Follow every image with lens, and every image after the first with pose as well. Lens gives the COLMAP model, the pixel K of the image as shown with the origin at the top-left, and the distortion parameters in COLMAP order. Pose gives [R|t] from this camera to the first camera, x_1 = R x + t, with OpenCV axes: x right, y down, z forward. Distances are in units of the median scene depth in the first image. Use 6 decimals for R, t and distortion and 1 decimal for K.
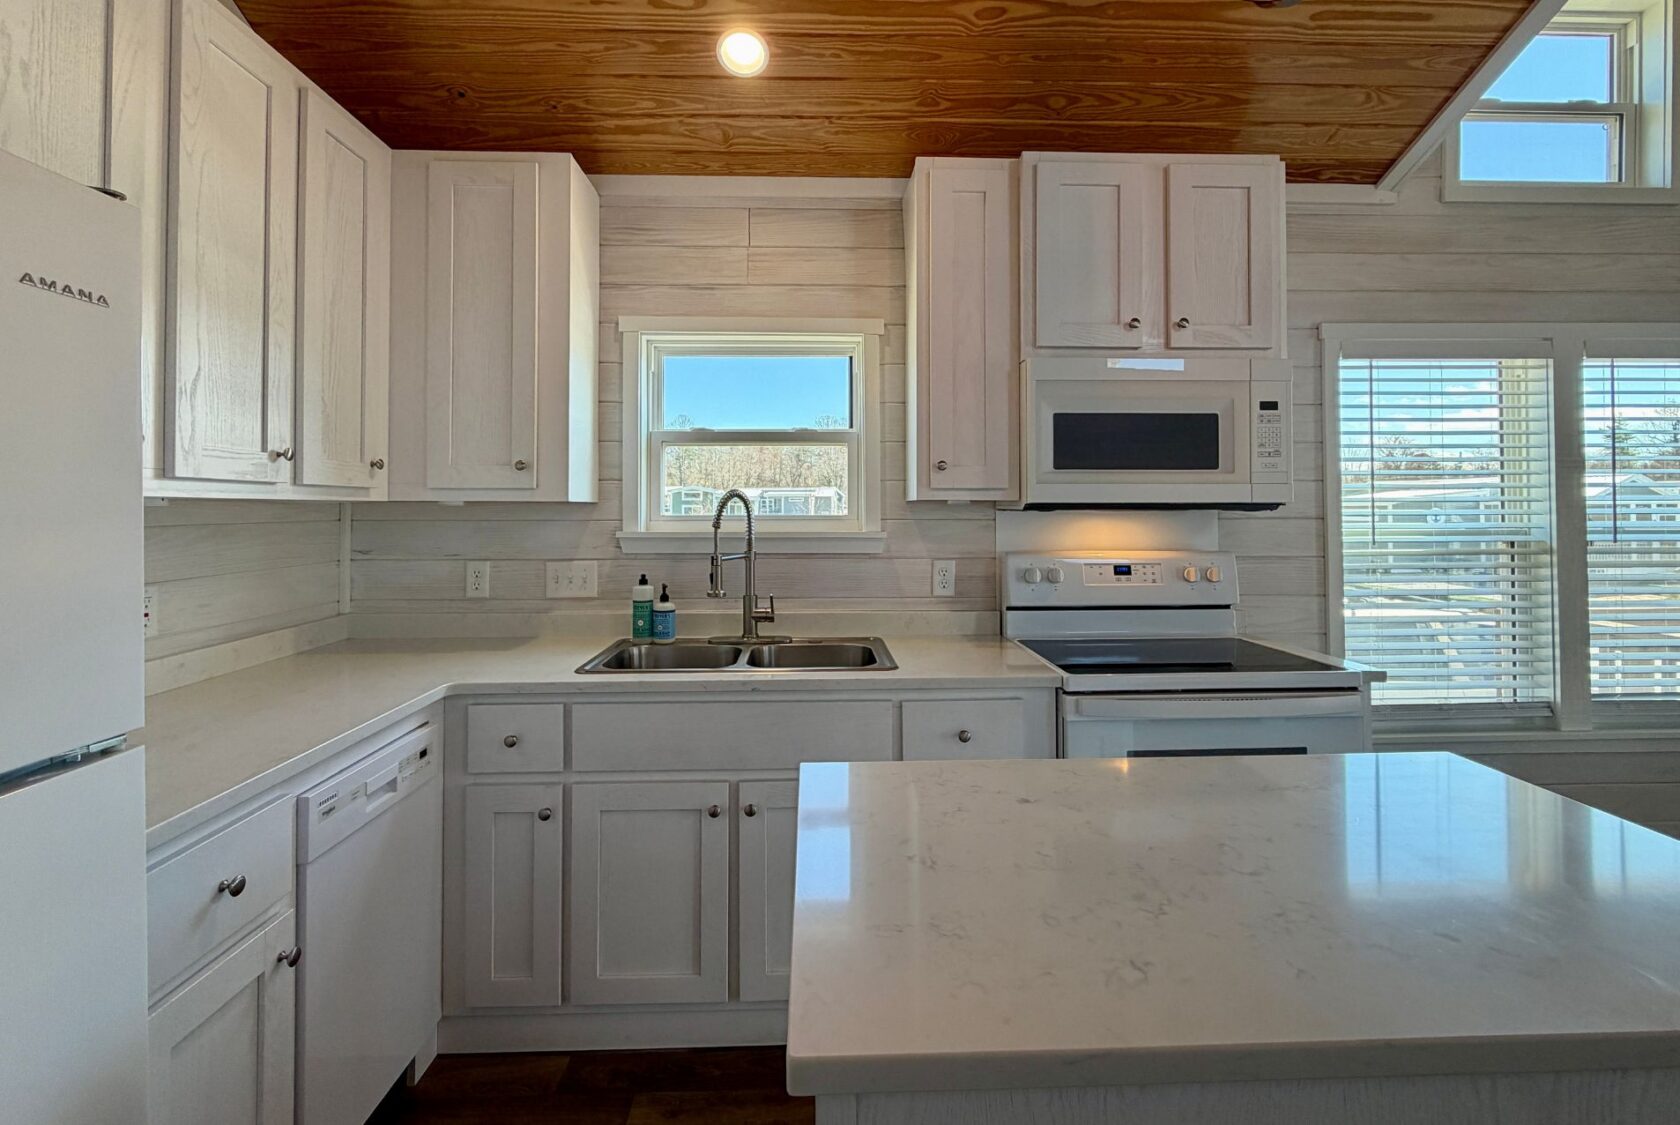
lens RADIAL K [[749.9, 0, 853.3], [0, 749.9, 499.2], [0, 0, 1]] dist [0.007154, -0.001951]
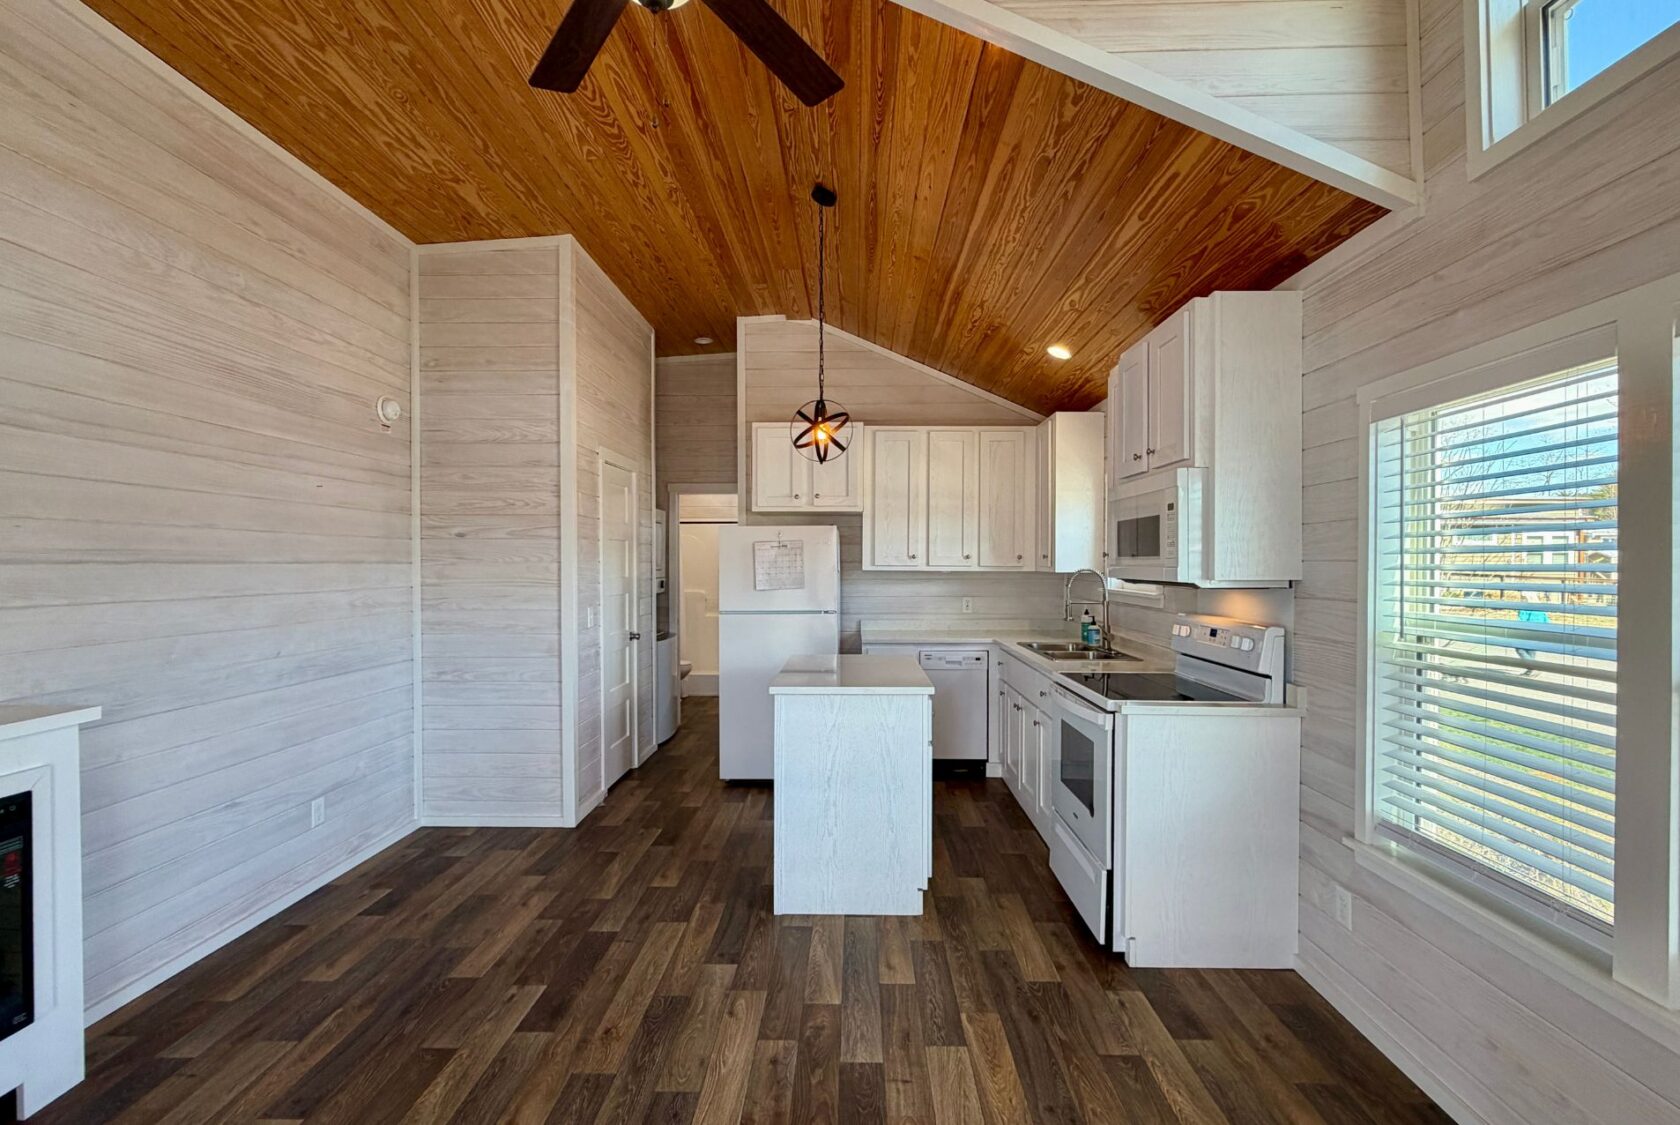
lens RADIAL K [[749.9, 0, 846.7], [0, 749.9, 567.4], [0, 0, 1]] dist [0.007154, -0.001951]
pose [[-0.048428, 0.008444, -0.998791, 1.613354], [0.009174, 0.999926, 0.008009, -0.030040], [0.998785, -0.008775, -0.048502, 0.436358]]
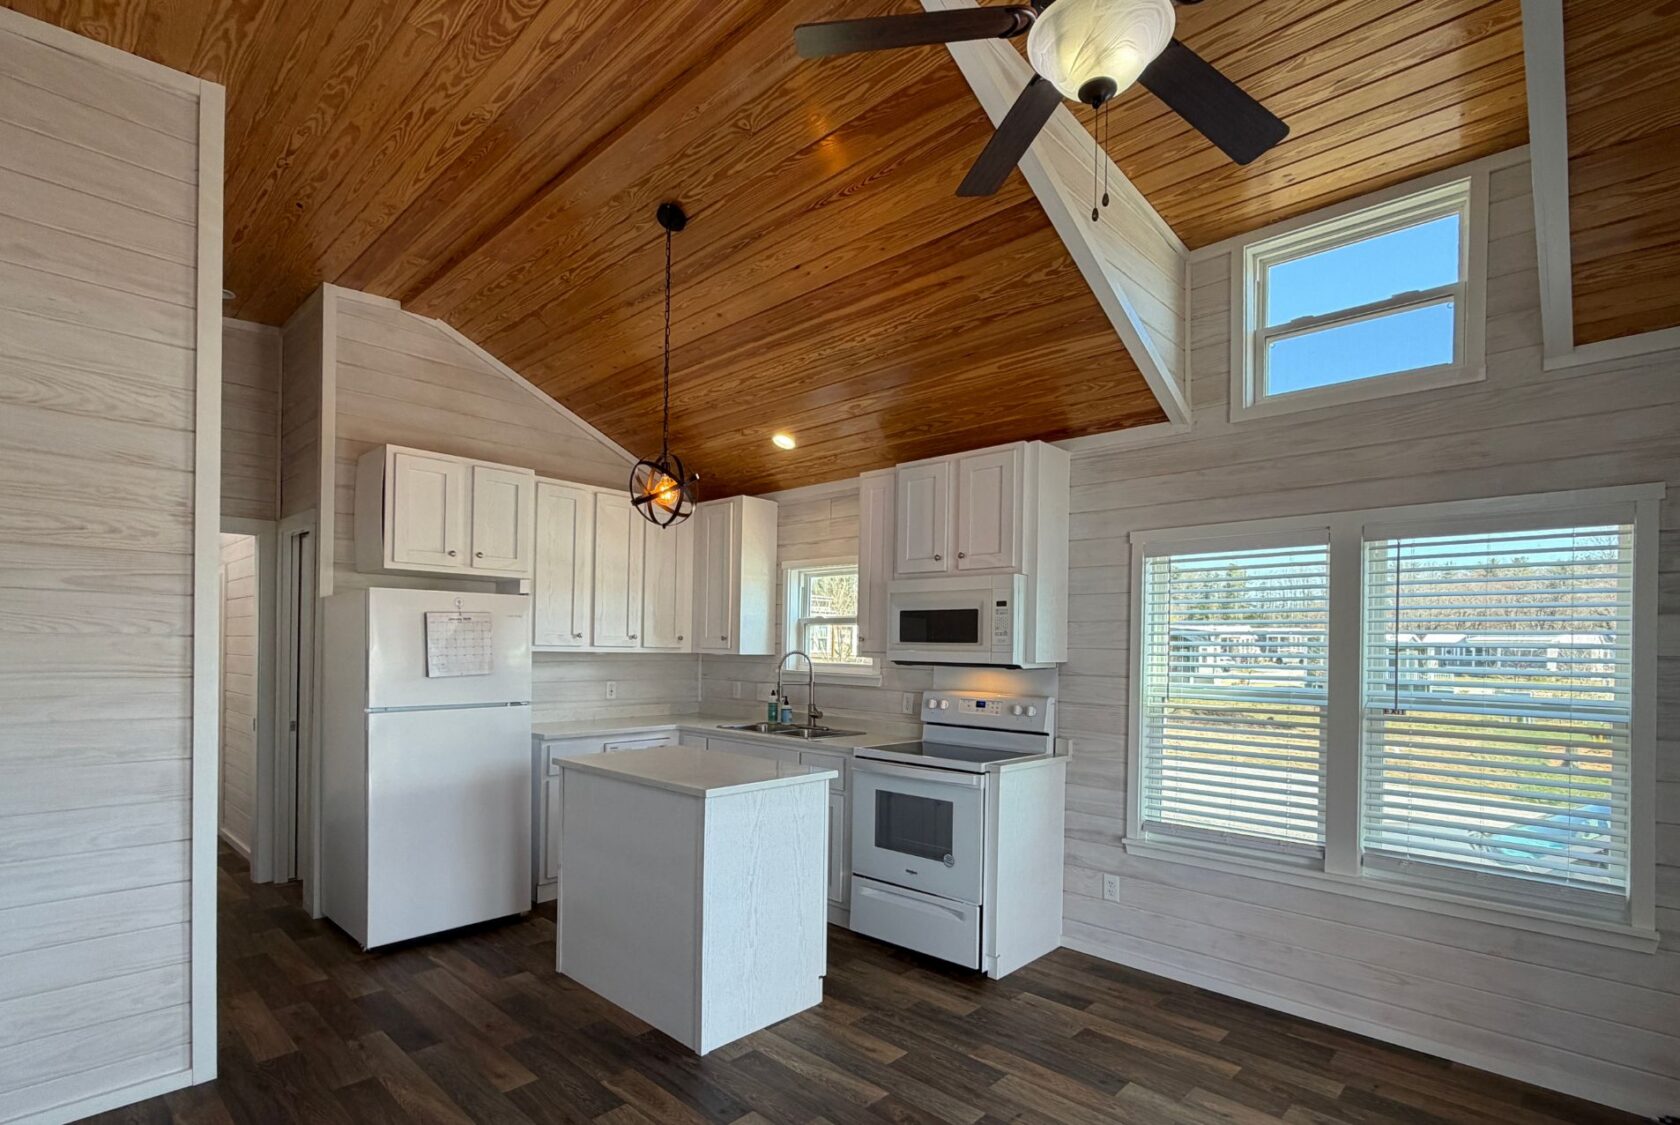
lens RADIAL K [[802.6, 0, 841.2], [0, 802.6, 652.4], [0, 0, 1]] dist [0.000276, 0.001682]
pose [[0.700242, 0.017999, -0.713679, 1.326916], [-0.009985, 0.999831, 0.015418, -0.037102], [0.713836, -0.003671, 0.700303, -0.383720]]
